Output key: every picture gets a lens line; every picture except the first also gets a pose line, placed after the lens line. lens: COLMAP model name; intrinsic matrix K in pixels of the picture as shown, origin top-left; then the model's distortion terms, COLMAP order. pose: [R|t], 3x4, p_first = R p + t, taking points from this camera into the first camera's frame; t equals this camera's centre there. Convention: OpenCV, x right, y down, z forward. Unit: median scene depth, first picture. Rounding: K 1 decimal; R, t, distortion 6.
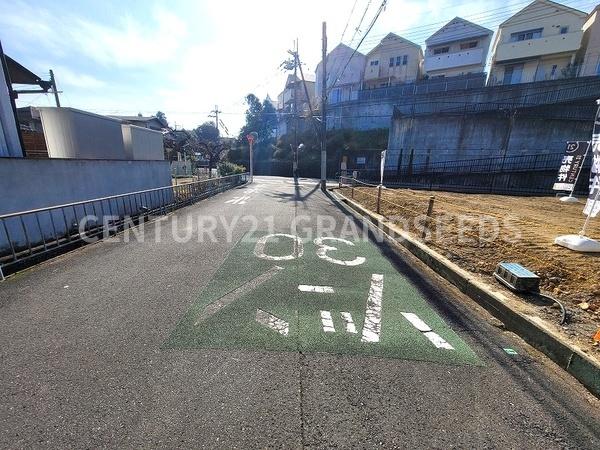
lens RADIAL K [[244.8, 0, 299.1], [0, 244.8, 221.7], [0, 0, 1]] dist [-0.004651, 0.002692]
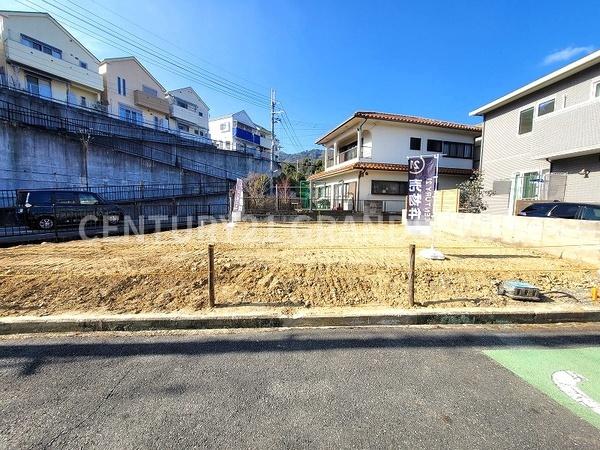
lens RADIAL K [[244.8, 0, 298.5], [0, 244.8, 223.4], [0, 0, 1]] dist [-0.004651, 0.002692]
pose [[-0.038989, -0.113609, 0.992760, -0.051409], [0.217761, 0.968671, 0.119404, -0.094743], [-0.975223, 0.220840, -0.013028, 0.385185]]
